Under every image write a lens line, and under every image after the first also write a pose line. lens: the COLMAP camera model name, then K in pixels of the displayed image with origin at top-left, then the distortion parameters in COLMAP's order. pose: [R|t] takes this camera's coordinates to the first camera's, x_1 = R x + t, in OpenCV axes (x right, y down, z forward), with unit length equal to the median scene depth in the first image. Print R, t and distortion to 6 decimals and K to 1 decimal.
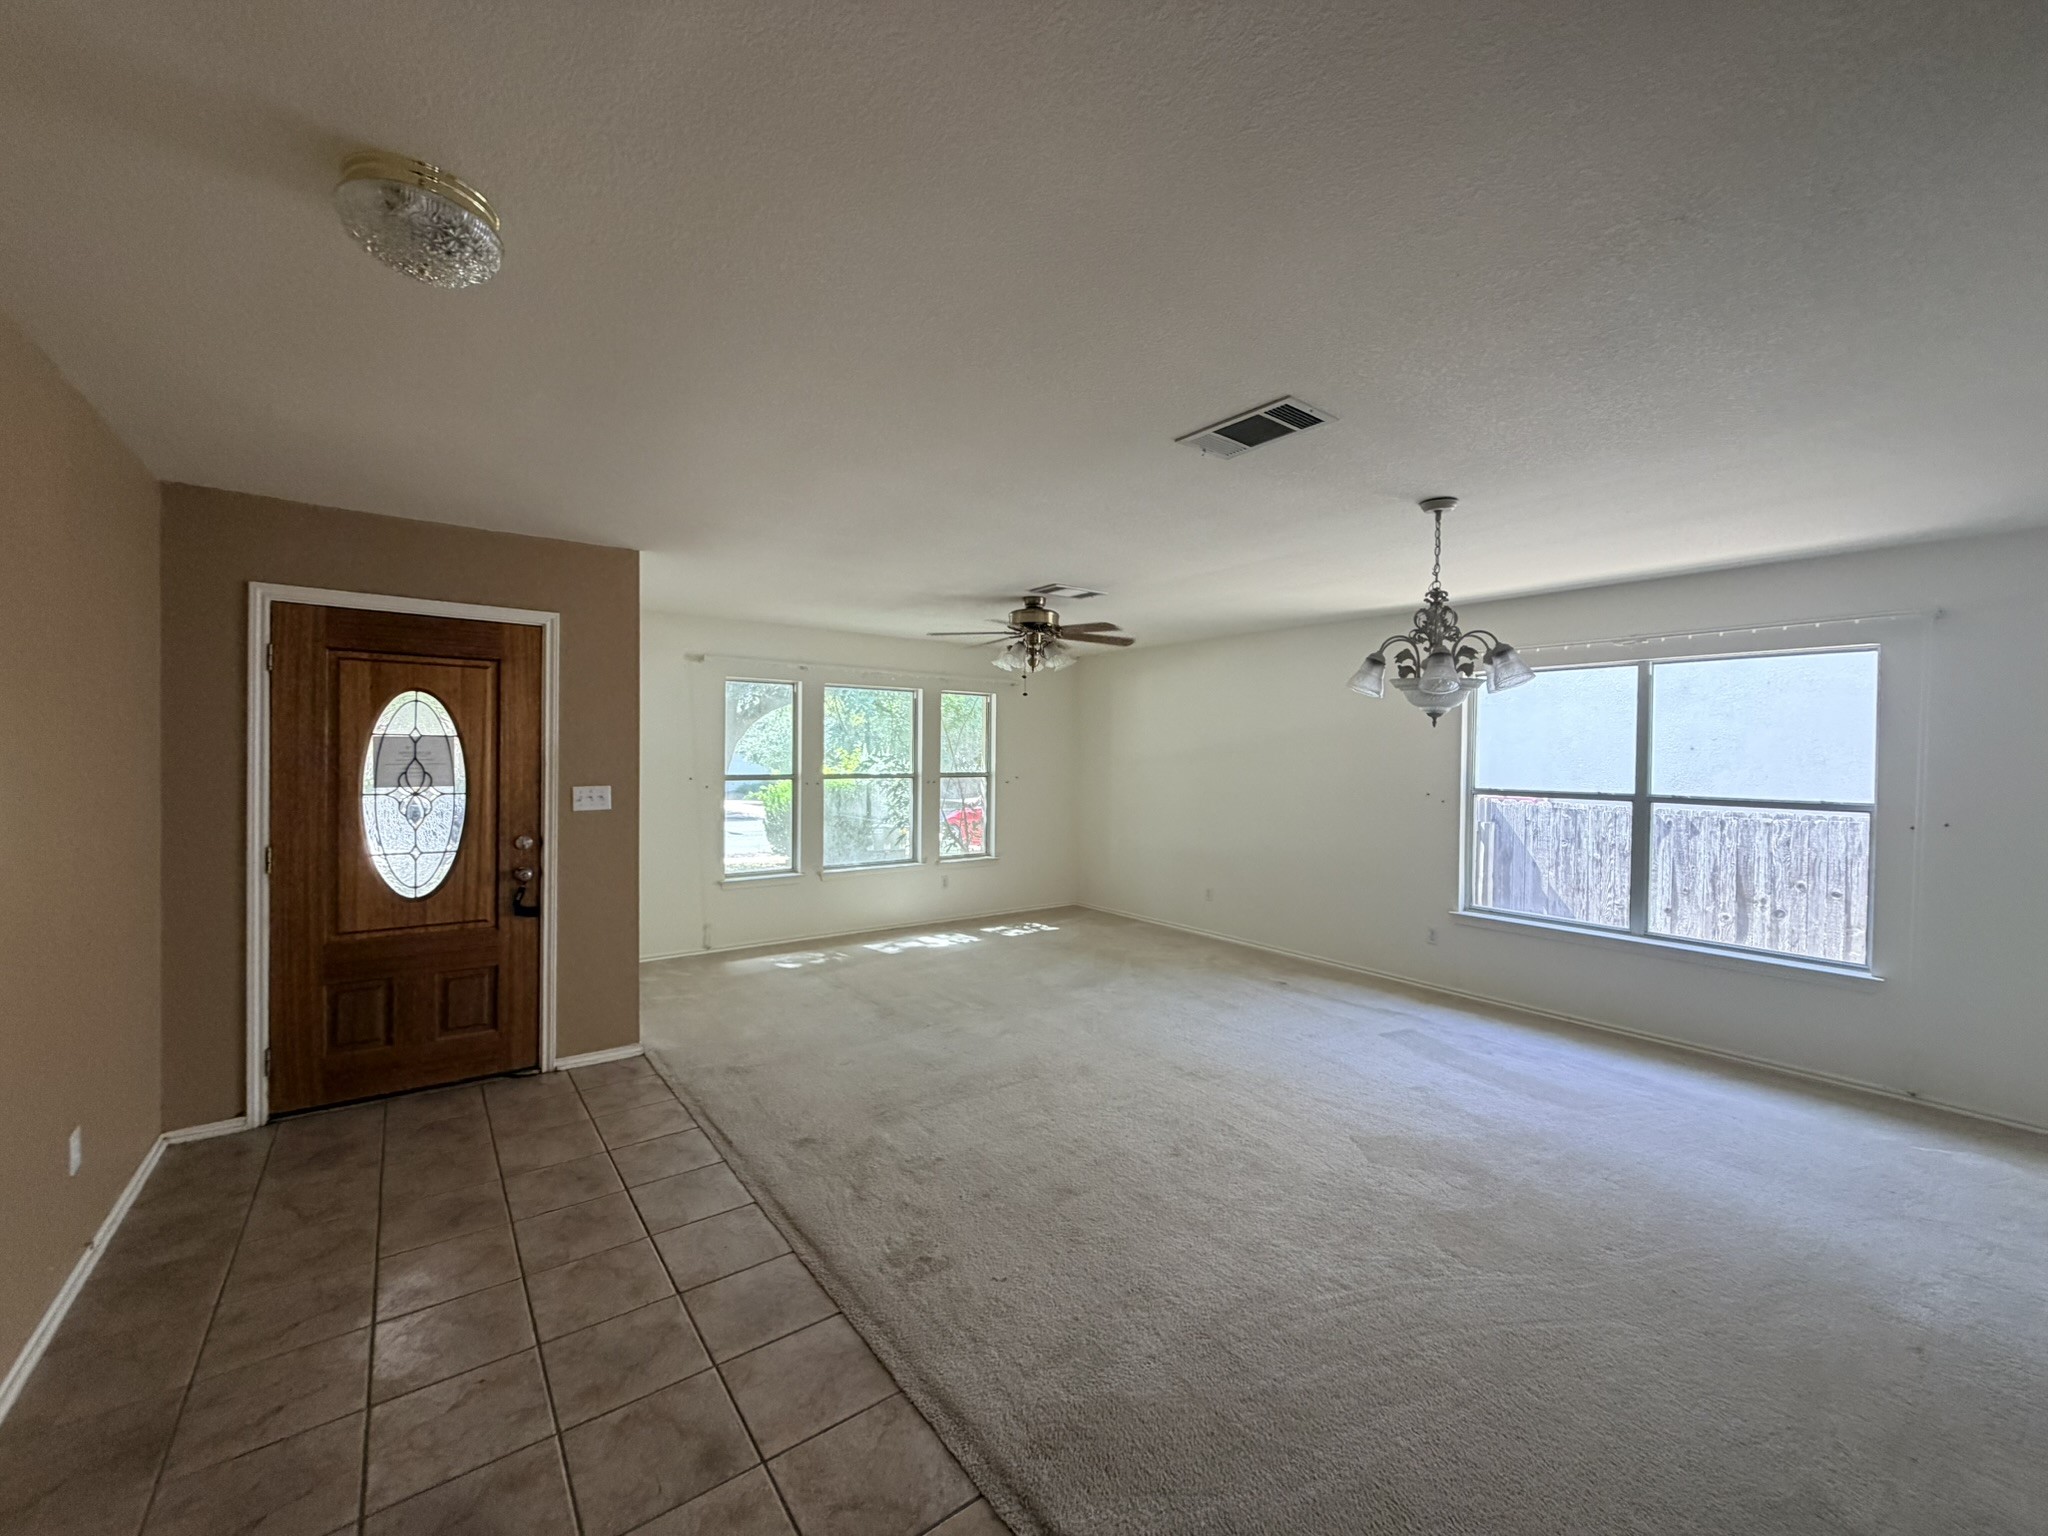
lens RADIAL K [[818.7, 0, 1026.1], [0, 818.7, 764.5], [0, 0, 1]] dist [-0.007077, 0.000388]
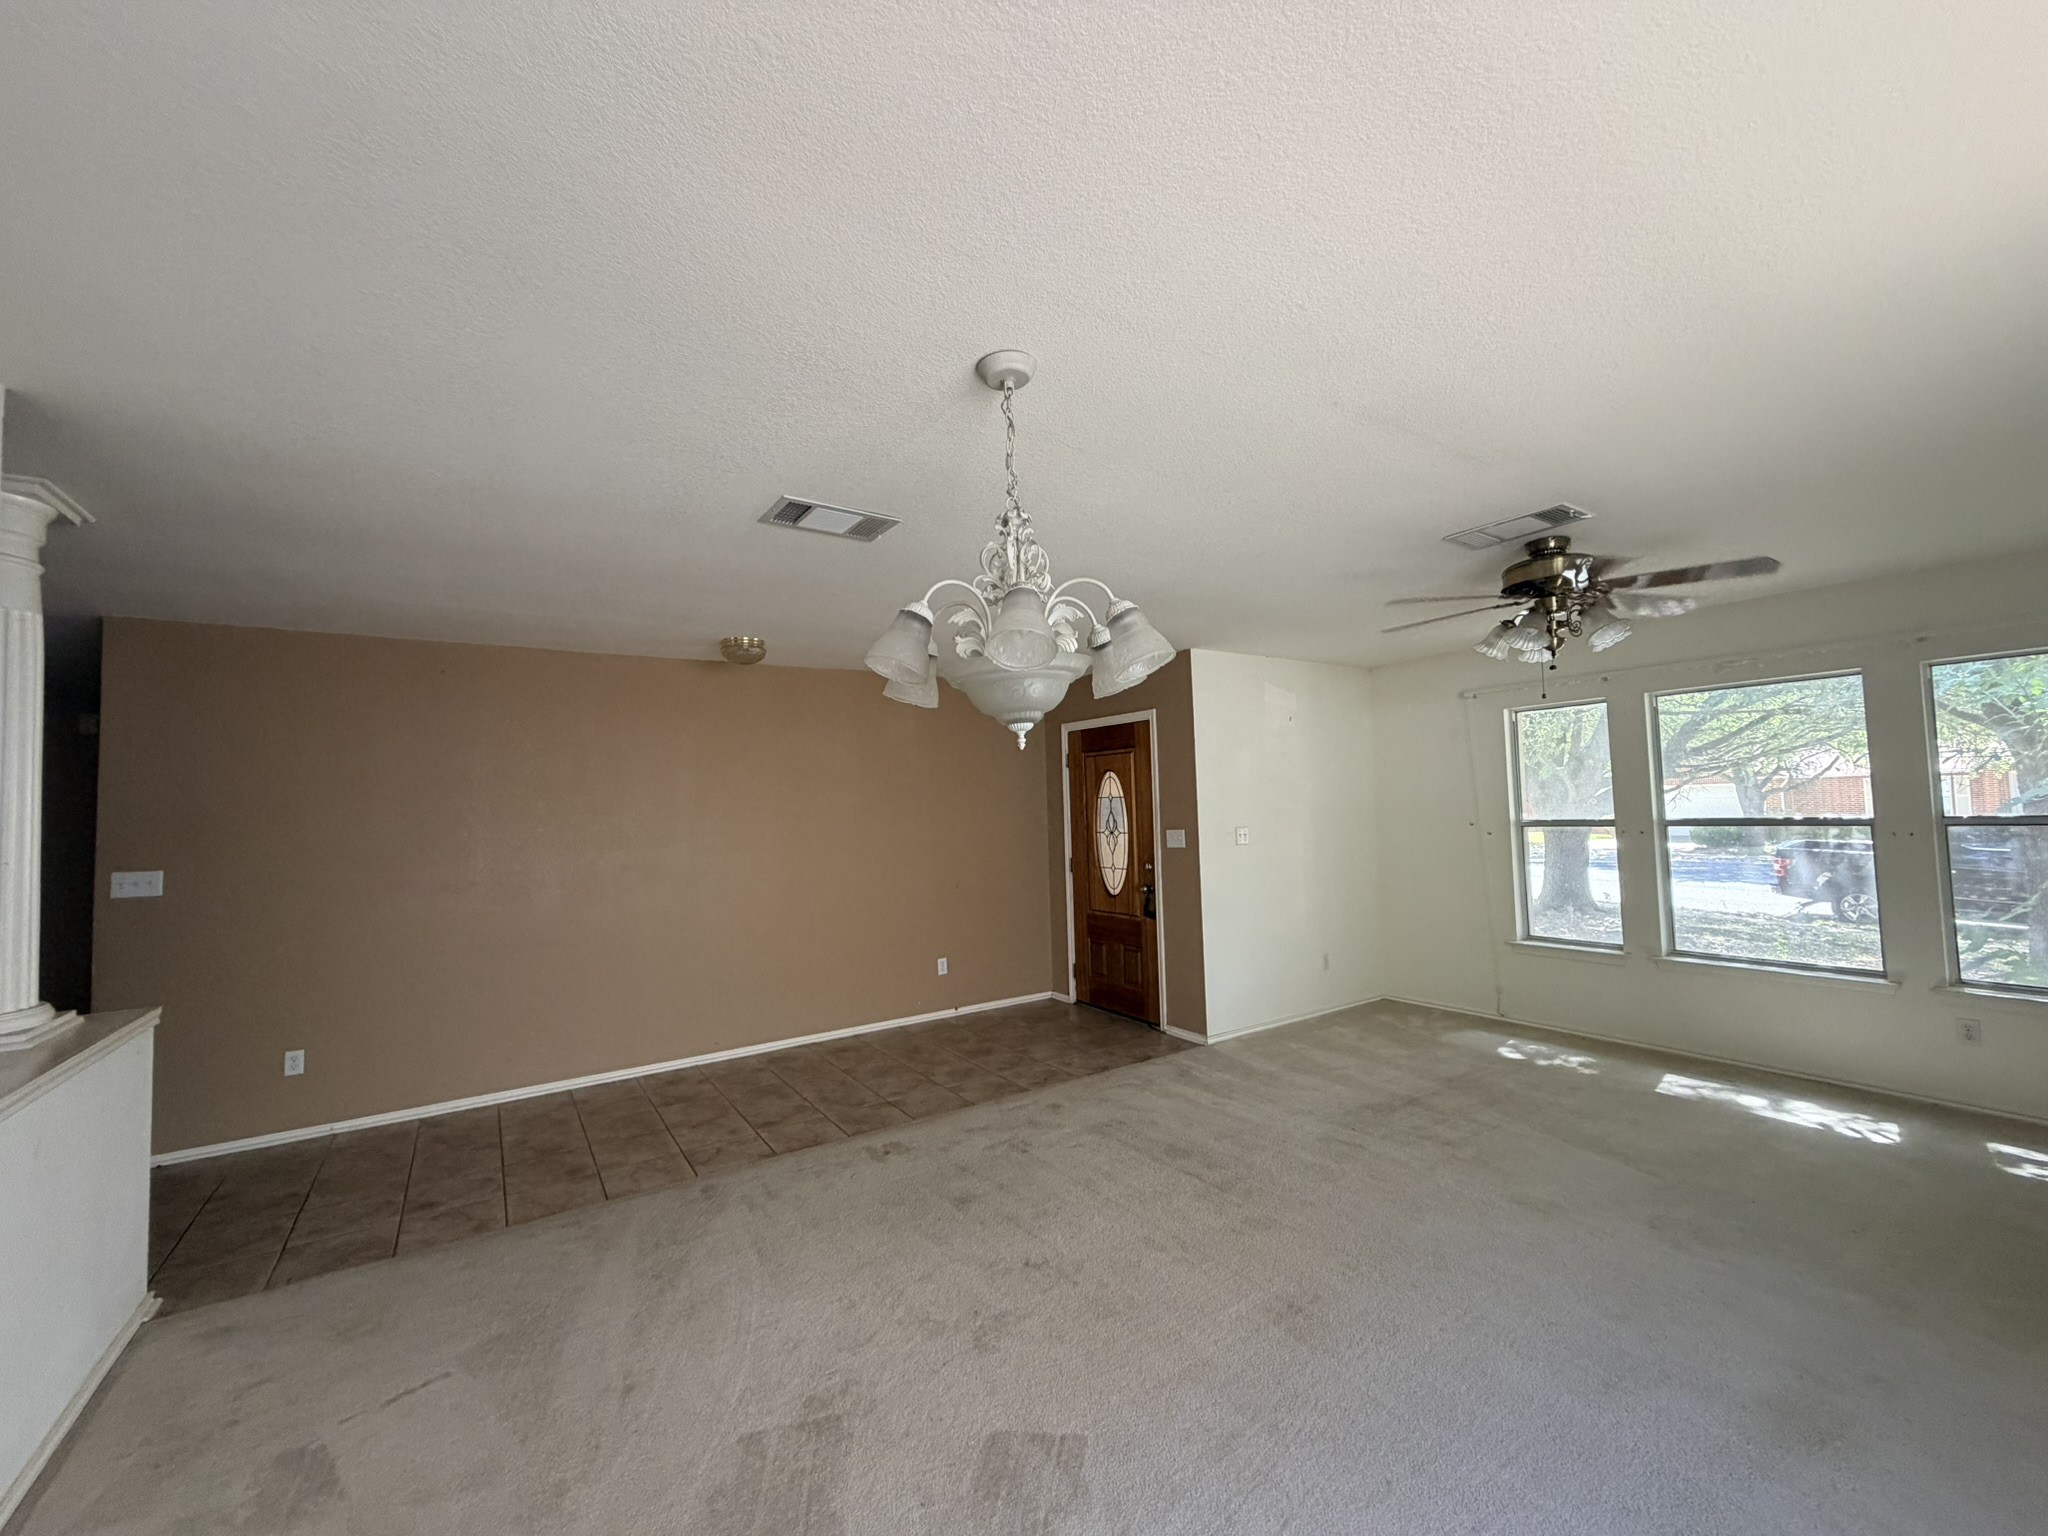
lens RADIAL K [[818.7, 0, 1016.9], [0, 818.7, 756.5], [0, 0, 1]] dist [-0.007077, 0.000388]
pose [[-0.063129, -0.069081, -0.995612, 0.943761], [0.015347, 0.997416, -0.070179, -0.004278], [0.997887, -0.019710, -0.061906, 0.908513]]
